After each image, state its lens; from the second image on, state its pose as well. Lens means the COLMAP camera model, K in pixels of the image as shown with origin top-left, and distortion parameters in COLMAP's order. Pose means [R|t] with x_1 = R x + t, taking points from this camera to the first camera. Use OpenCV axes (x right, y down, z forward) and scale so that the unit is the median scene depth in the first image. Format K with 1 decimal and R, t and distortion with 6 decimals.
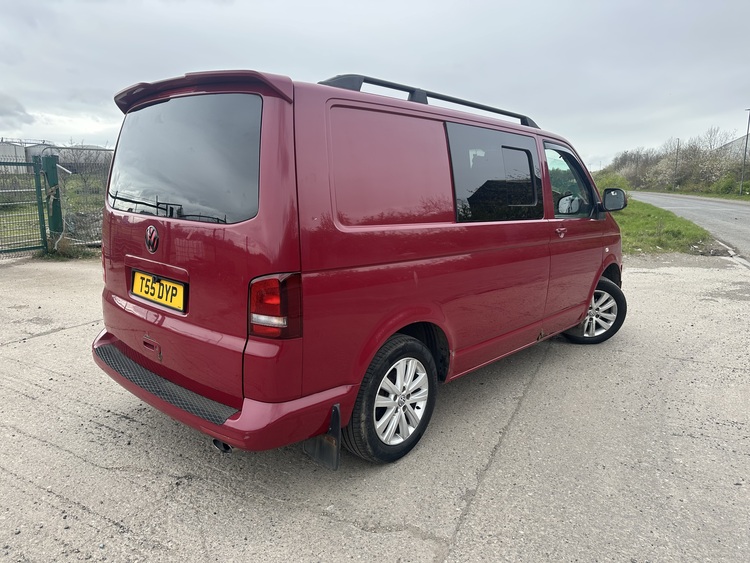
lens RADIAL K [[538.1, 0, 373.1], [0, 538.1, 280.6], [0, 0, 1]] dist [-0.003714, -0.002559]
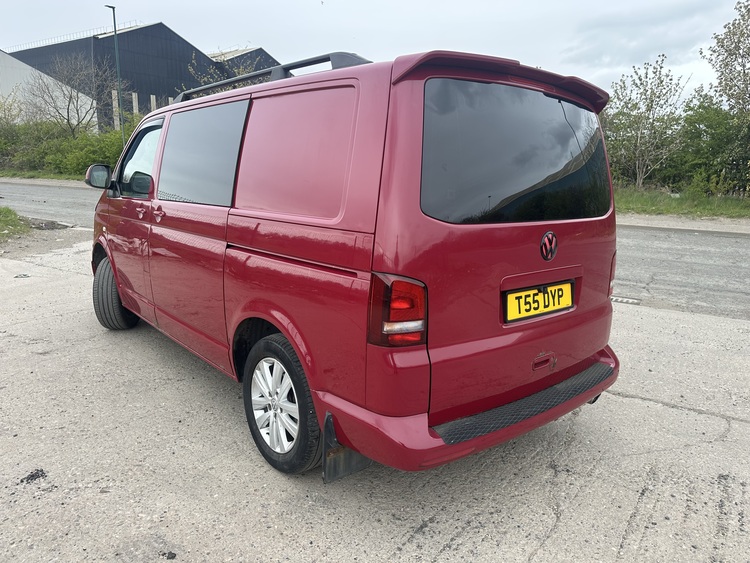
lens RADIAL K [[538.1, 0, 374.4], [0, 538.1, 280.9], [0, 0, 1]] dist [-0.003714, -0.002559]
pose [[0.122813, -0.200798, 0.971904, -1.228628], [0.157361, 0.970868, 0.180700, -0.210700], [-0.979875, 0.130747, 0.150833, 1.051789]]
